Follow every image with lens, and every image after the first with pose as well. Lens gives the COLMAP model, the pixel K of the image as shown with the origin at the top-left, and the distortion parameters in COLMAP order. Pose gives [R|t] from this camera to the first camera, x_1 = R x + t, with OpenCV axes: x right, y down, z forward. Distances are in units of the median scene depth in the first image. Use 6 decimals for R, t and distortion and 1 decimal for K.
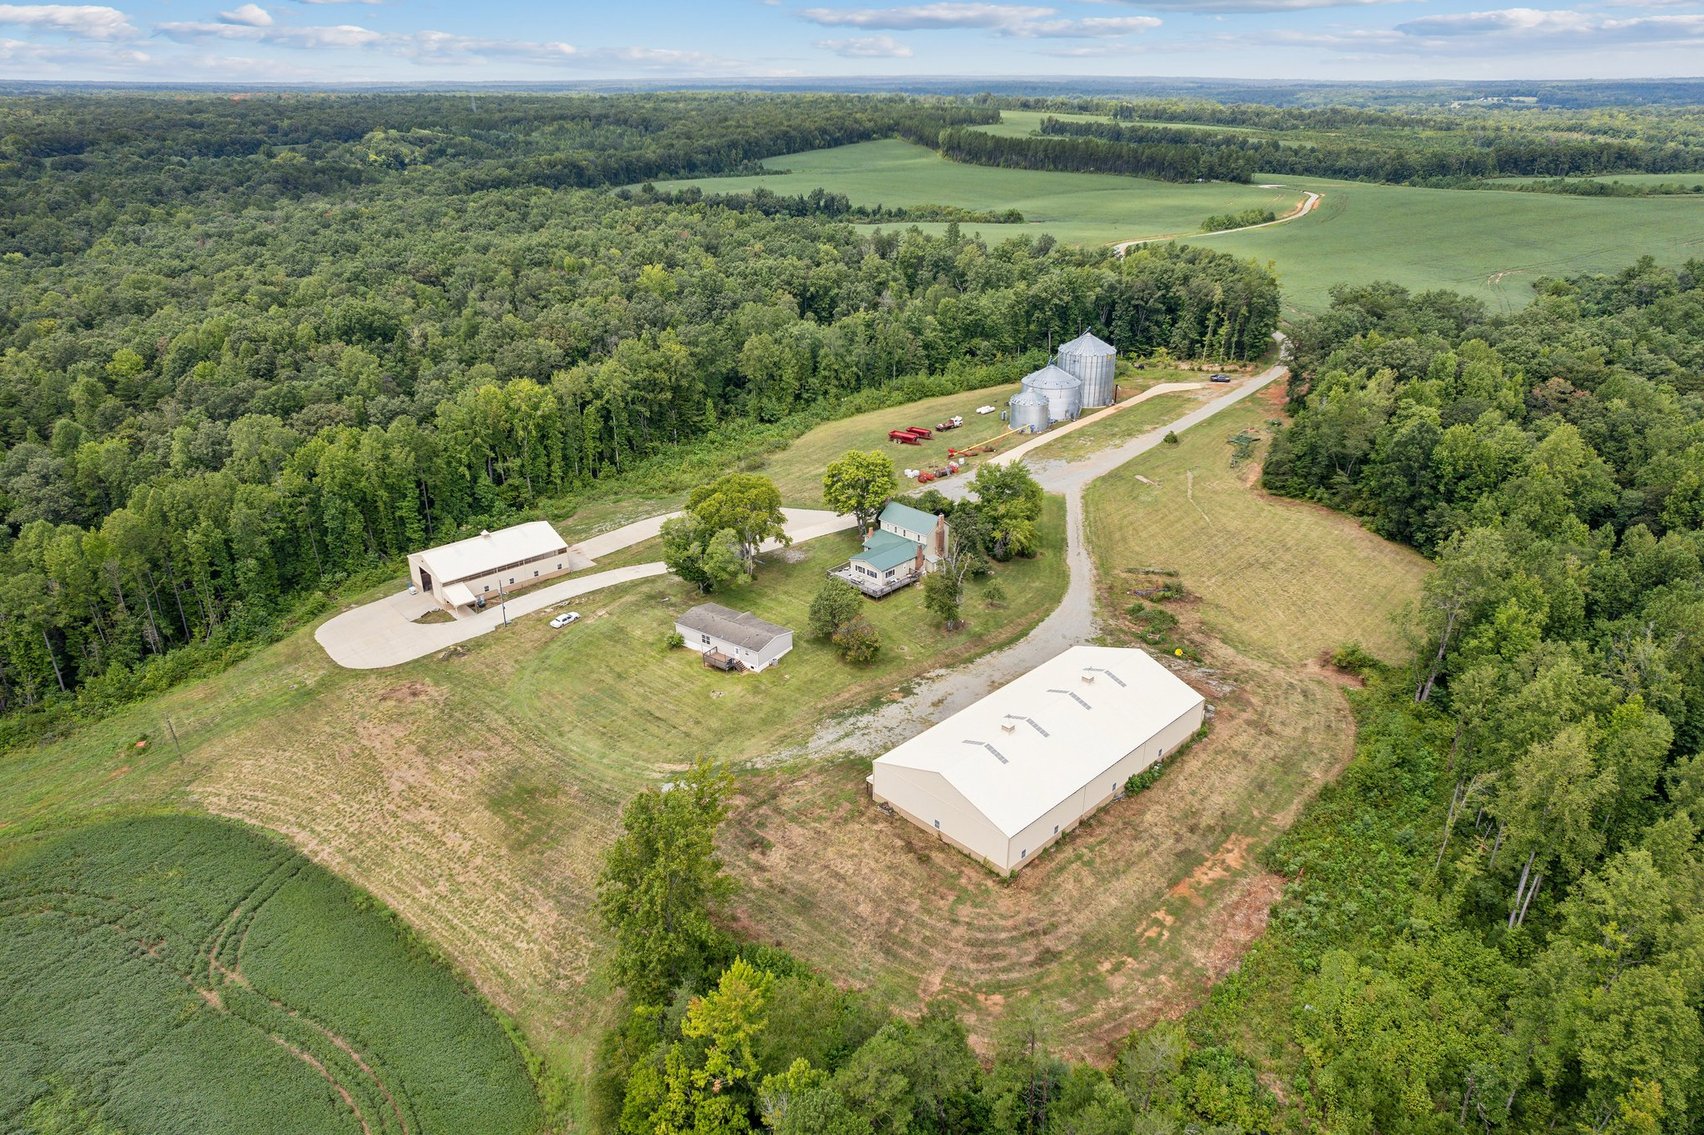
lens RADIAL K [[1148.2, 0, 852.0], [0, 1148.2, 567.5], [0, 0, 1]] dist [-0.096275, 0.085580]
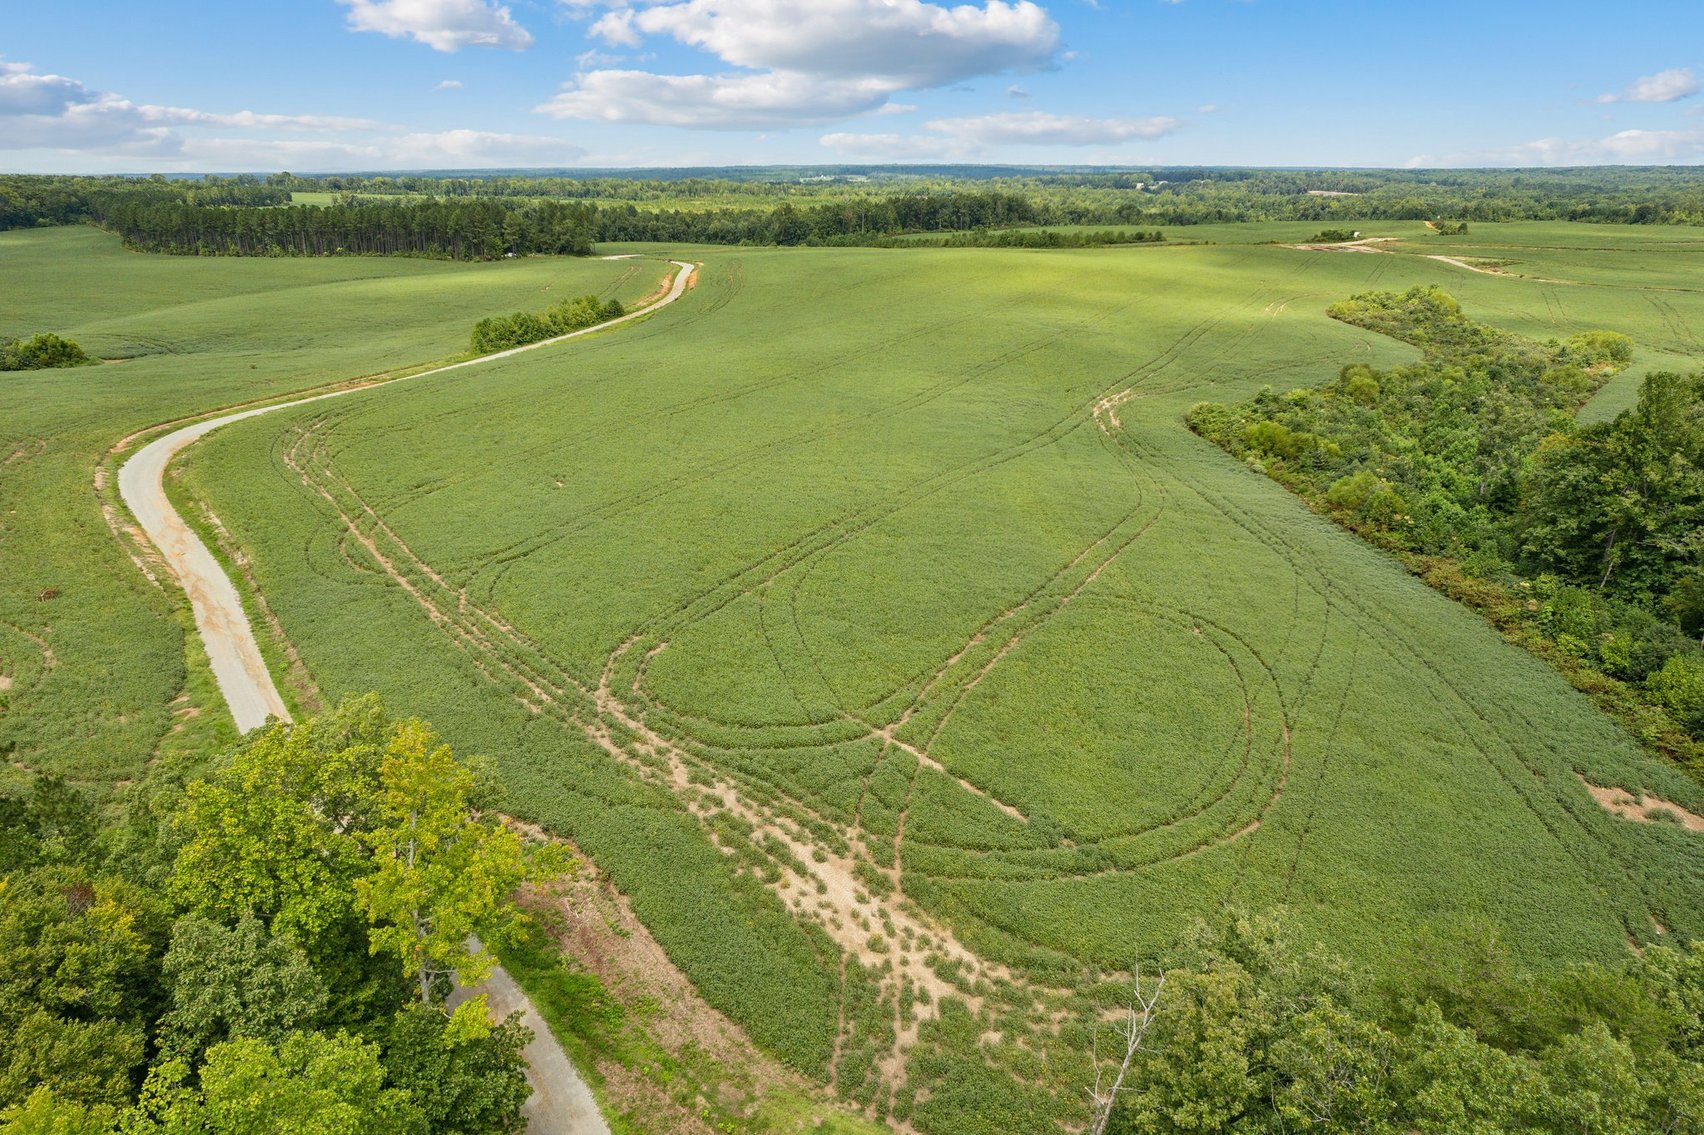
lens RADIAL K [[1148.2, 0, 852.0], [0, 1148.2, 567.5], [0, 0, 1]] dist [-0.096275, 0.085580]
pose [[0.872633, -0.163629, 0.460149, 0.138112], [0.196169, 0.980290, -0.023427, -0.107426], [-0.447246, 0.110710, 0.887533, 0.334142]]
